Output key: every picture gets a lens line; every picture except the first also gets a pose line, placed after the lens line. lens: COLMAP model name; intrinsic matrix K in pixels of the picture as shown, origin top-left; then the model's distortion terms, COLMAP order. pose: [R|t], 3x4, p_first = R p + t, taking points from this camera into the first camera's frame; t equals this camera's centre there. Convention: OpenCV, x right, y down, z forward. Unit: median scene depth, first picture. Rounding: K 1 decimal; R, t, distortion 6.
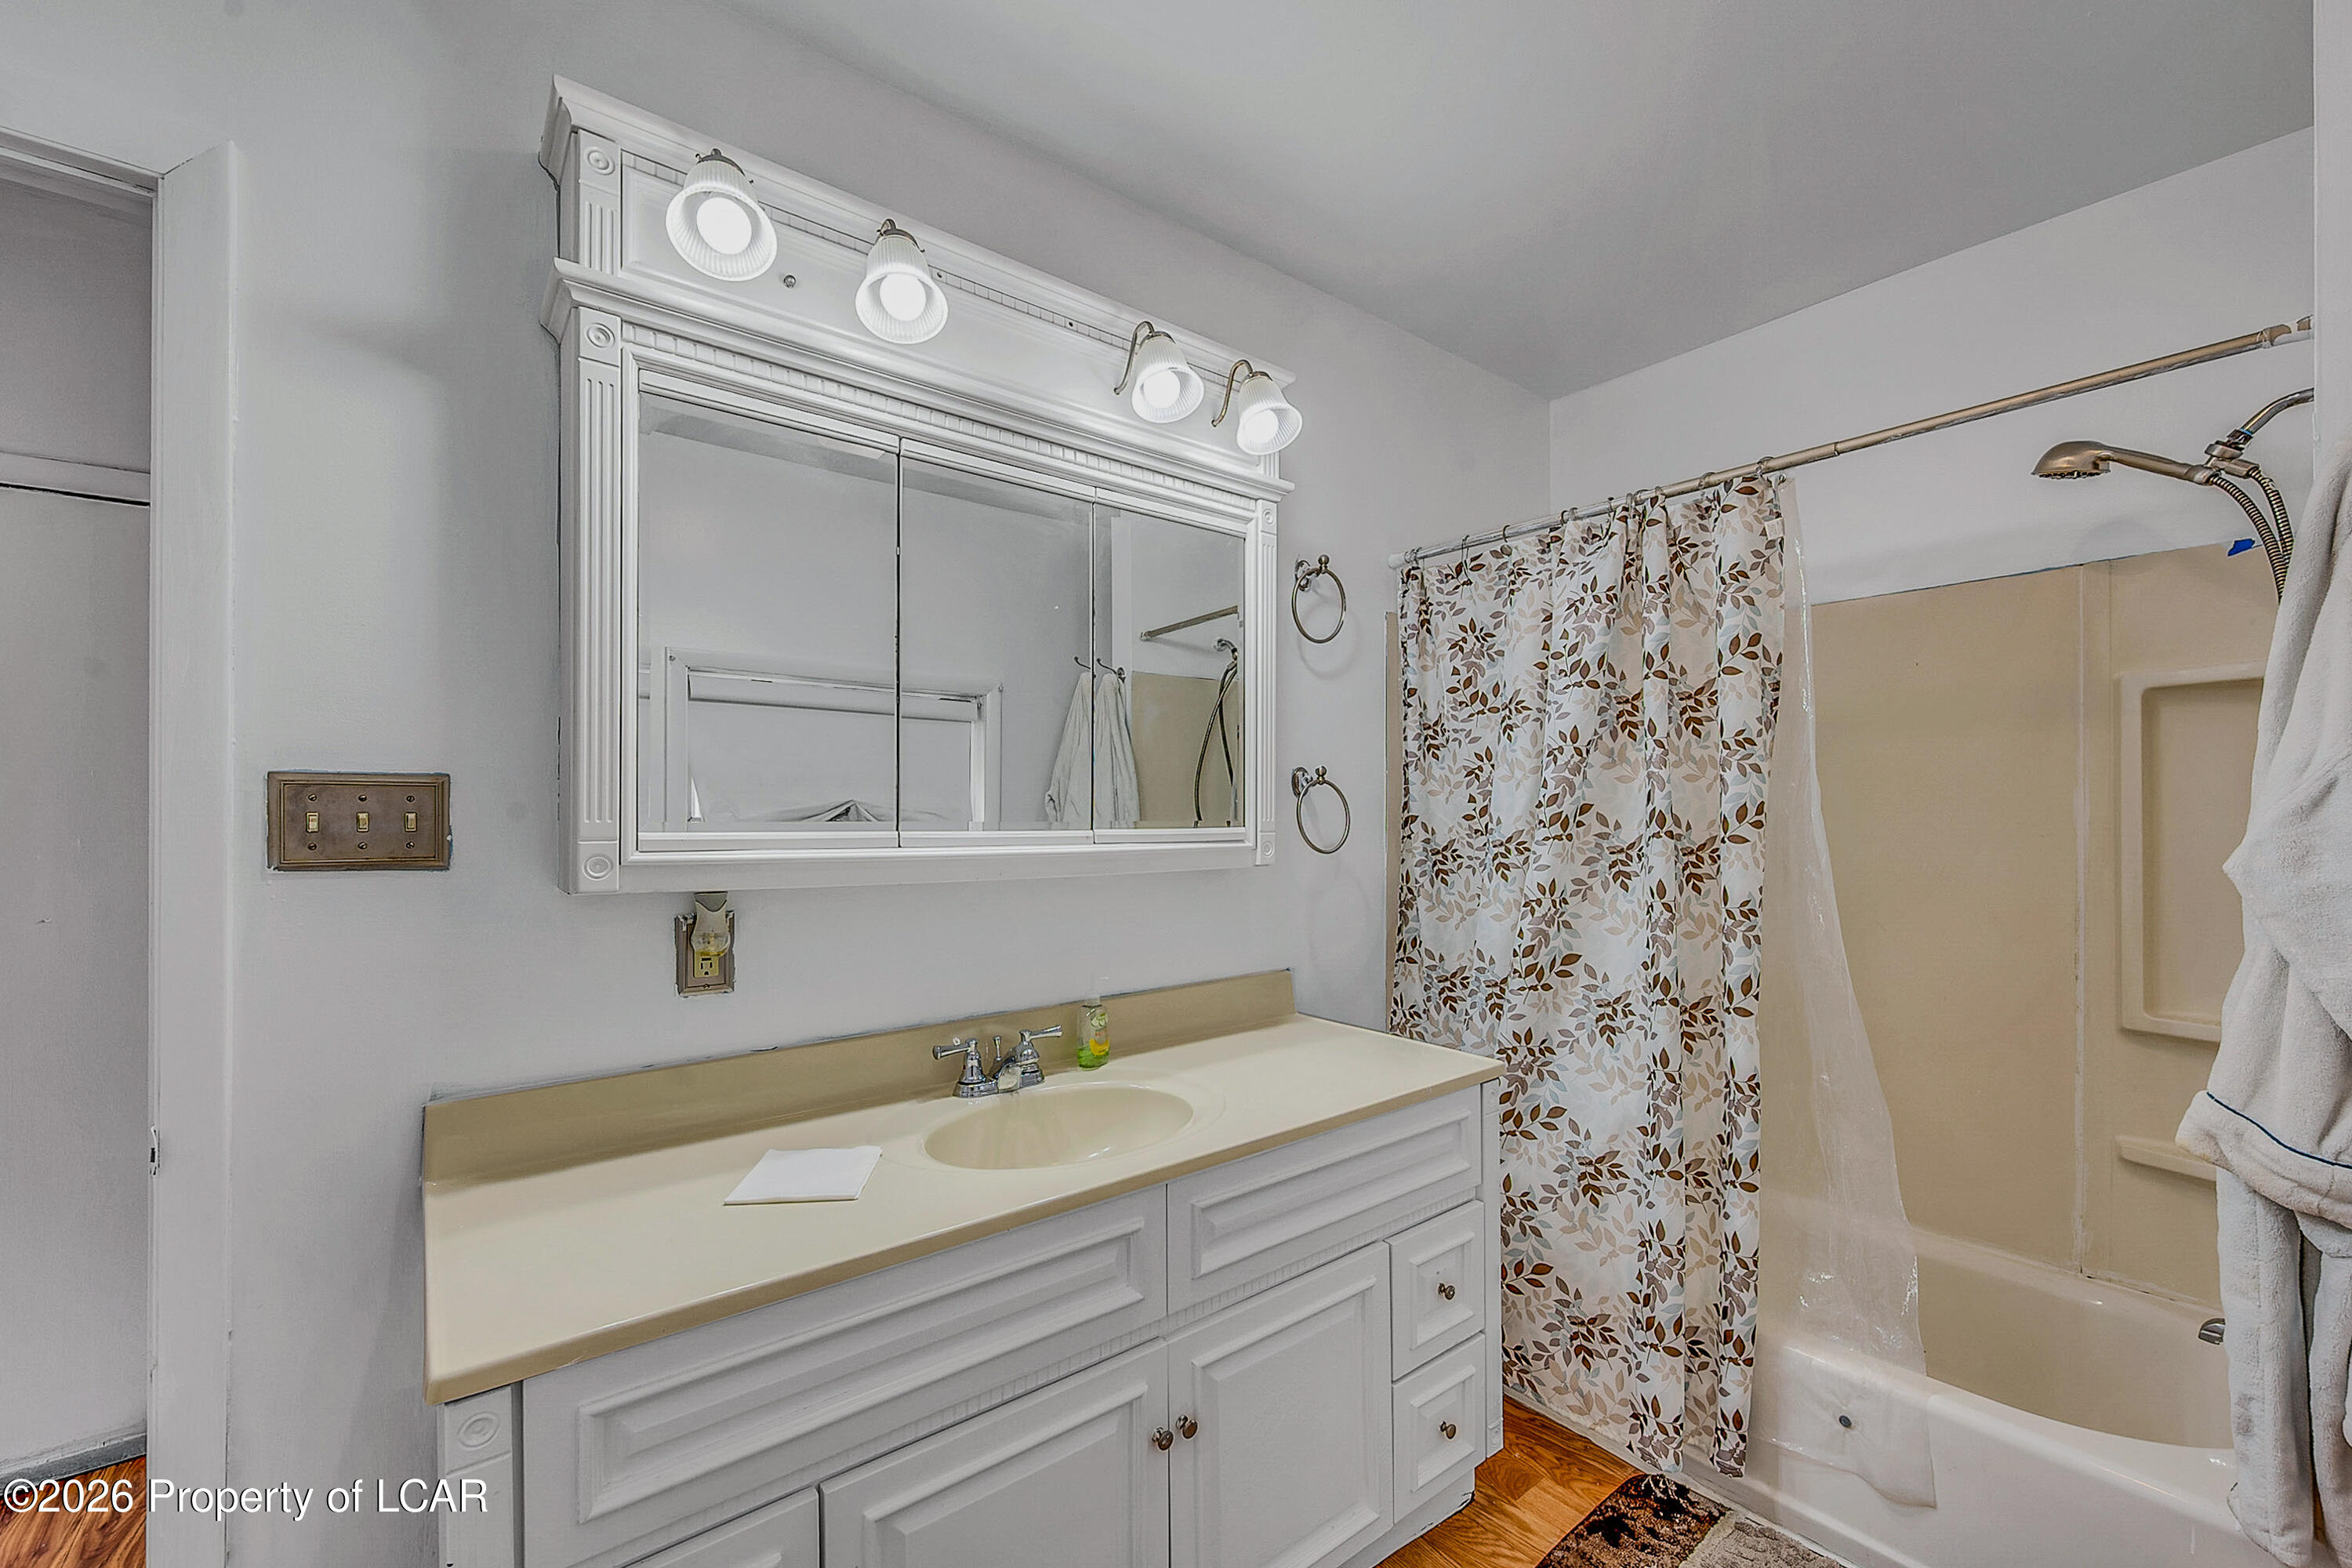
lens RADIAL K [[957.5, 0, 1184.2], [0, 957.5, 796.8], [0, 0, 1]] dist [-0.000549, -0.000420]
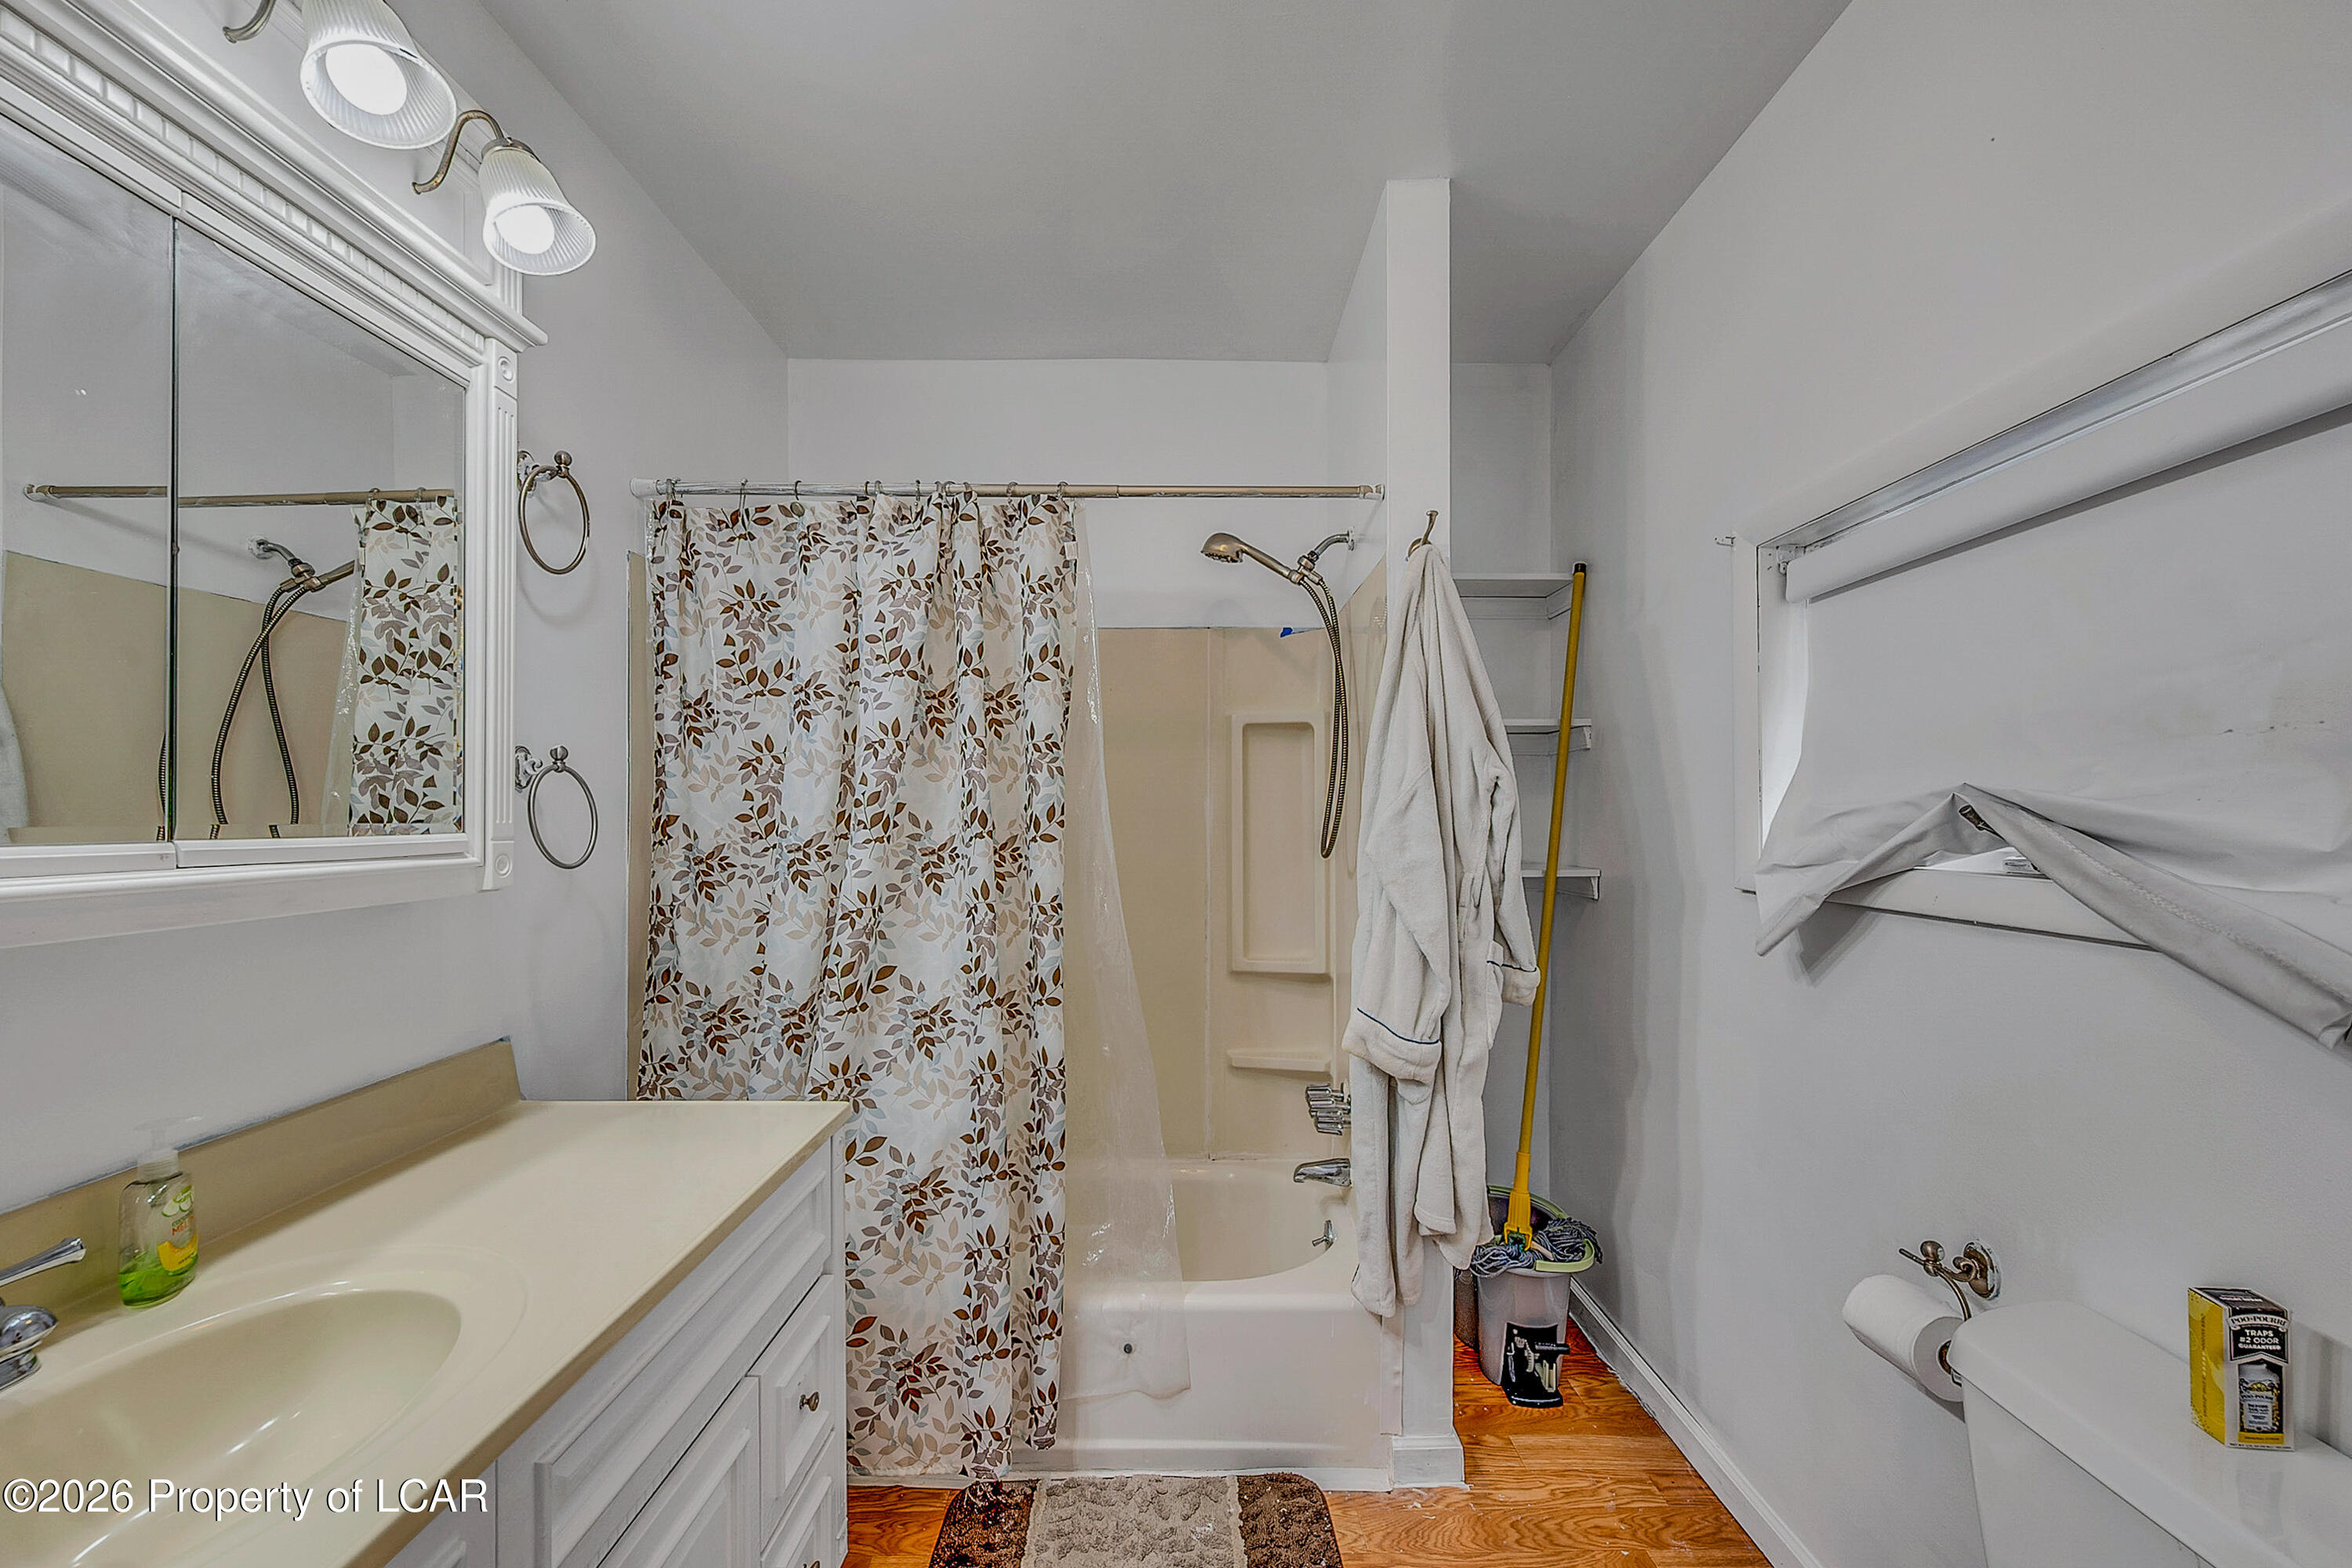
lens RADIAL K [[957.5, 0, 1176.3], [0, 957.5, 805.1], [0, 0, 1]] dist [-0.000549, -0.000420]
pose [[0.619497, 0.009142, 0.784946, -0.151392], [-0.013939, 0.999903, -0.000644, 0.006775], [-0.784876, -0.010542, 0.619564, 0.226945]]
